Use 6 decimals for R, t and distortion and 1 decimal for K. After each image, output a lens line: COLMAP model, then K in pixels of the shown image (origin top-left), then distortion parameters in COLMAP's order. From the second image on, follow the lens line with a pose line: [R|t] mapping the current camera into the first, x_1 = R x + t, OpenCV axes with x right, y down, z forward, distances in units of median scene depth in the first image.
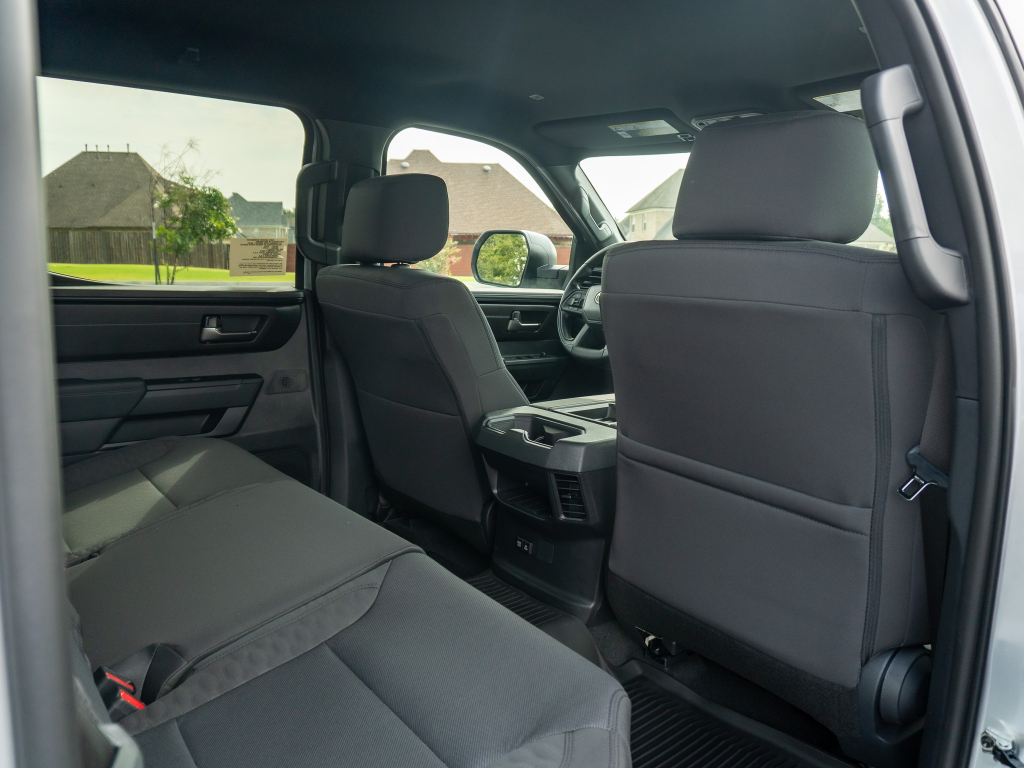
lens RADIAL K [[774.2, 0, 508.1], [0, 774.2, 383.6], [0, 0, 1]] dist [-0.018991, 0.009537]
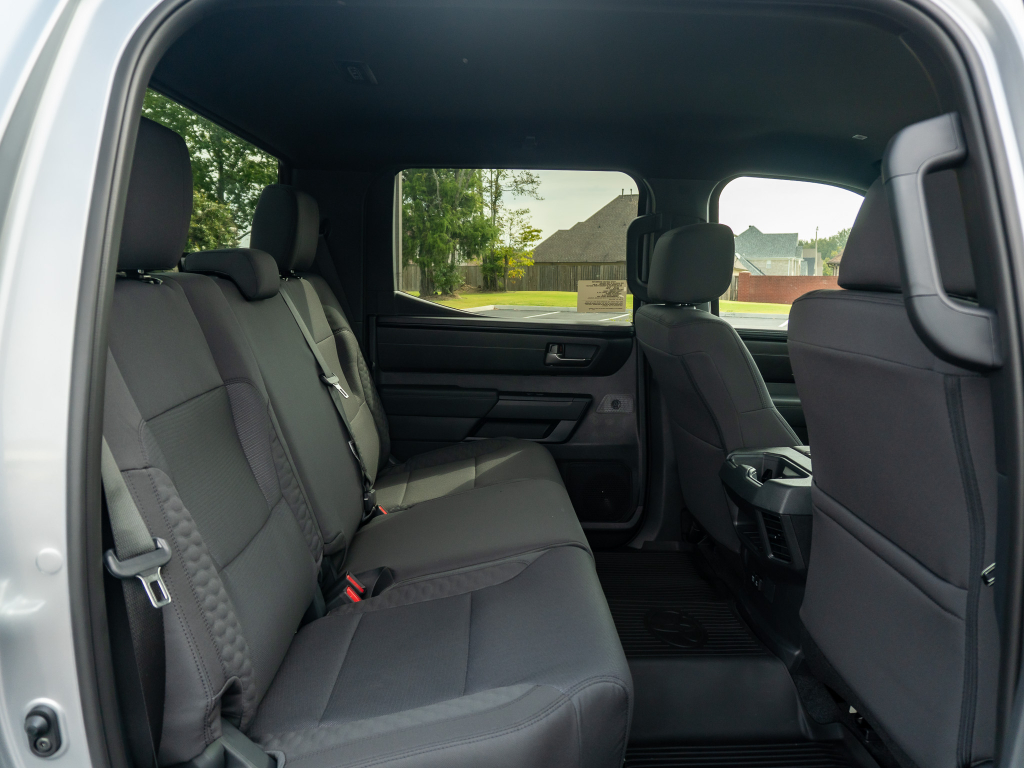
lens RADIAL K [[774.2, 0, 509.1], [0, 774.2, 381.8], [0, 0, 1]] dist [-0.018991, 0.009537]
pose [[0.800898, 0.075182, -0.594062, 0.312443], [-0.099793, 0.994971, -0.008618, -0.010759], [0.590427, 0.066186, 0.804373, -0.029706]]
